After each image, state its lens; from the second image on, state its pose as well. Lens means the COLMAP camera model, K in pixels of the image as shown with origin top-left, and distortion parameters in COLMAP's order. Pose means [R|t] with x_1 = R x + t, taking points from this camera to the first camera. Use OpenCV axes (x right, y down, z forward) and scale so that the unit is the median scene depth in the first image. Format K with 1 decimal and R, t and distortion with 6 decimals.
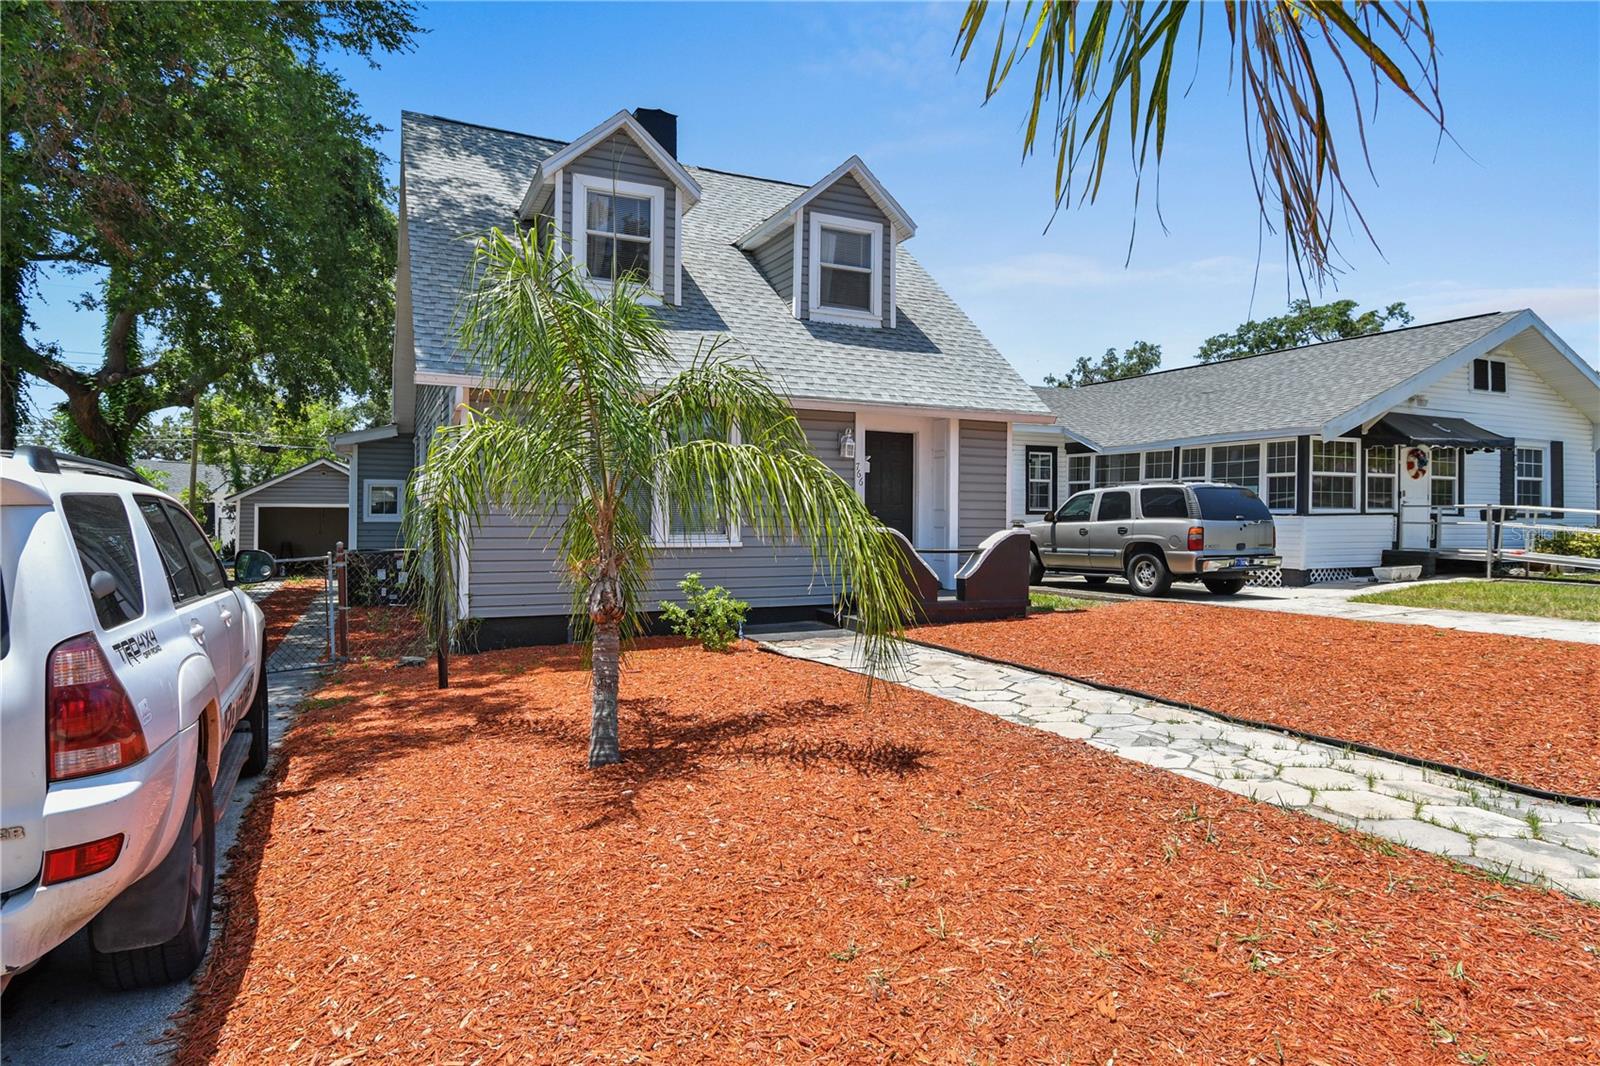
lens RADIAL K [[894.8, 0, 802.1], [0, 894.8, 512.5], [0, 0, 1]] dist [0.031587, 0.000269]
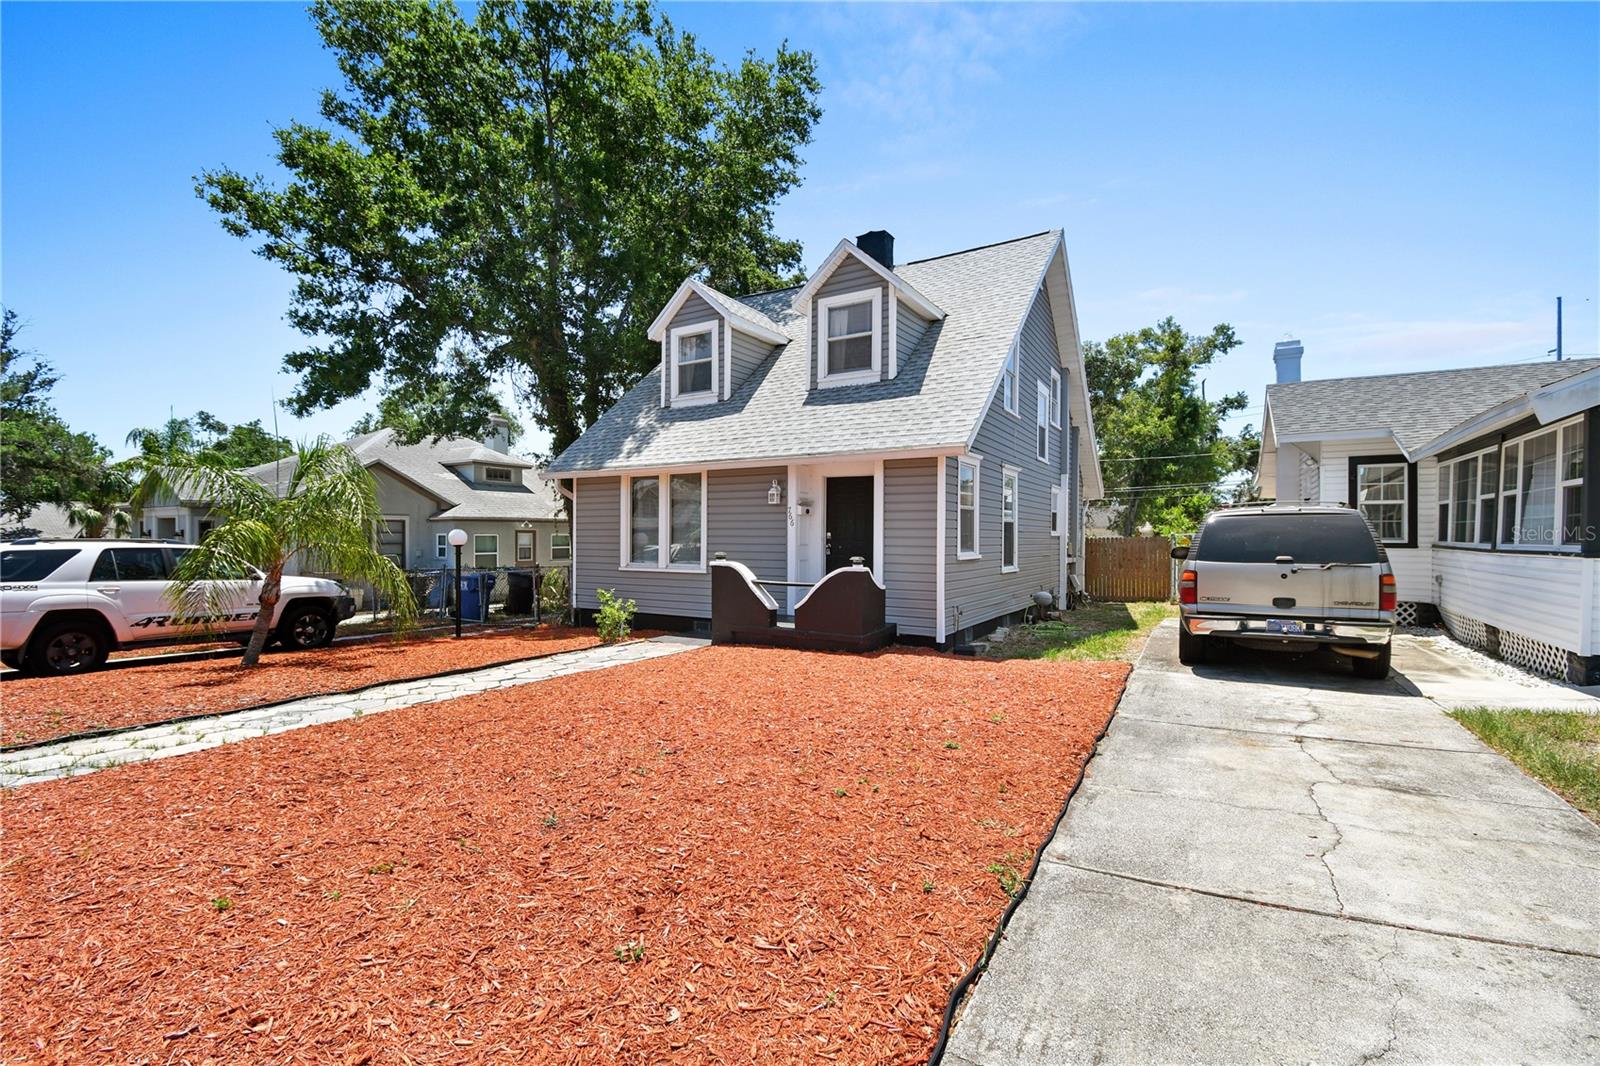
lens RADIAL K [[714.6, 0, 791.4], [0, 714.6, 528.8], [0, 0, 1]] dist [0.004870, 0.000246]
pose [[0.556770, -0.010081, -0.830605, 0.792963], [0.005230, 0.999949, -0.008630, -0.016090], [0.830650, 0.000461, 0.556794, 0.428972]]
